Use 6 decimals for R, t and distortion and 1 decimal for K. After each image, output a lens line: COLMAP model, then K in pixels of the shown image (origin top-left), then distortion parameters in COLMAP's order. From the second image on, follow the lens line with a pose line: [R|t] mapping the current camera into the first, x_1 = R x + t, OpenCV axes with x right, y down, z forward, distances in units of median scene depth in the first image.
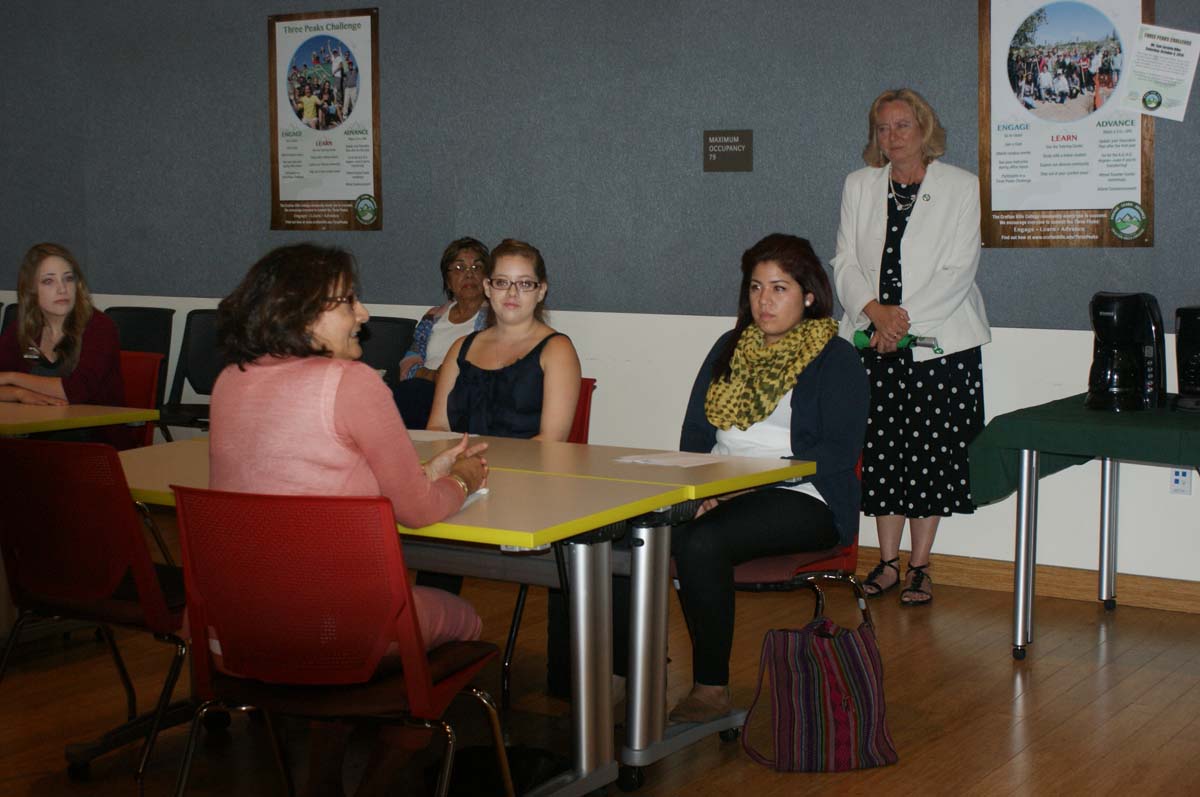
lens RADIAL K [[2193.3, 0, 600.0], [0, 2193.3, 398.5], [0, 0, 1]] dist [-0.015448, 0.092948]
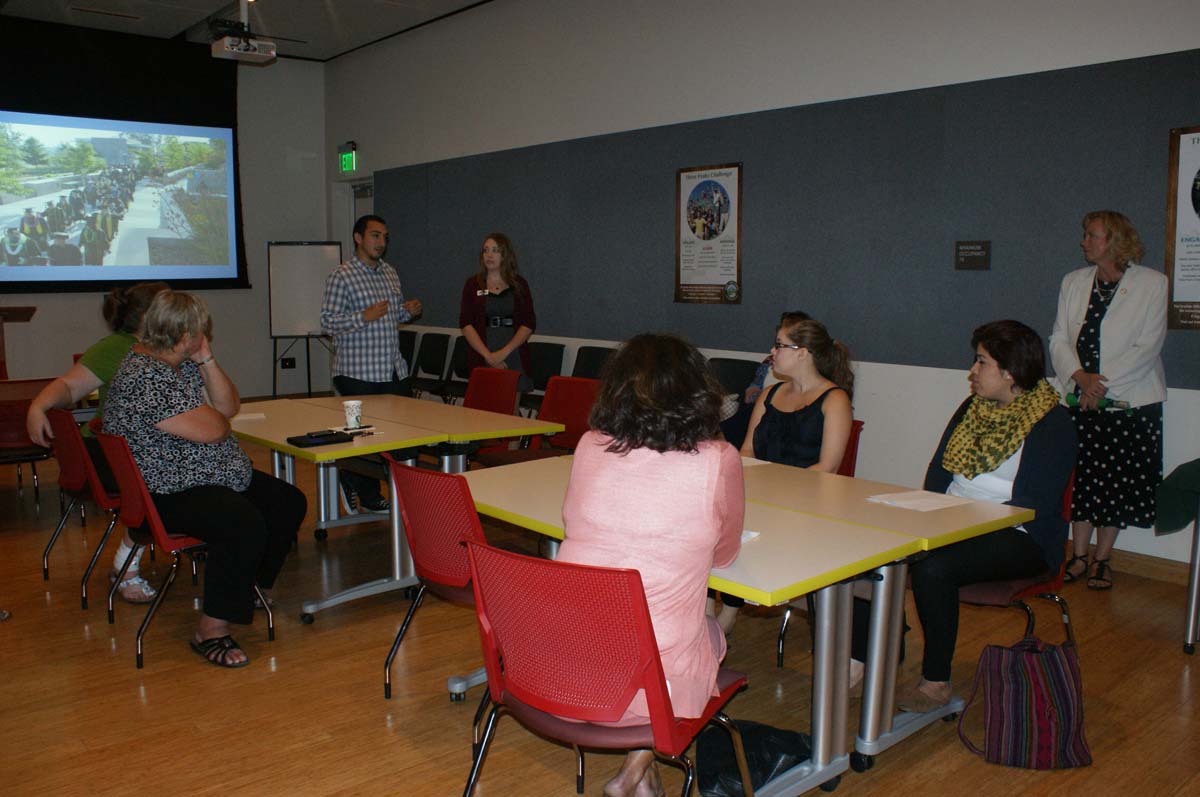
lens RADIAL K [[1084.5, 0, 600.0], [0, 1084.5, 398.5], [0, 0, 1]] dist [-0.088333, 0.103878]
pose [[0.961370, 0.039710, -0.272381, 0.020253], [-0.033754, 0.999078, 0.026519, -0.031570], [0.273183, -0.016301, 0.961824, 0.271293]]
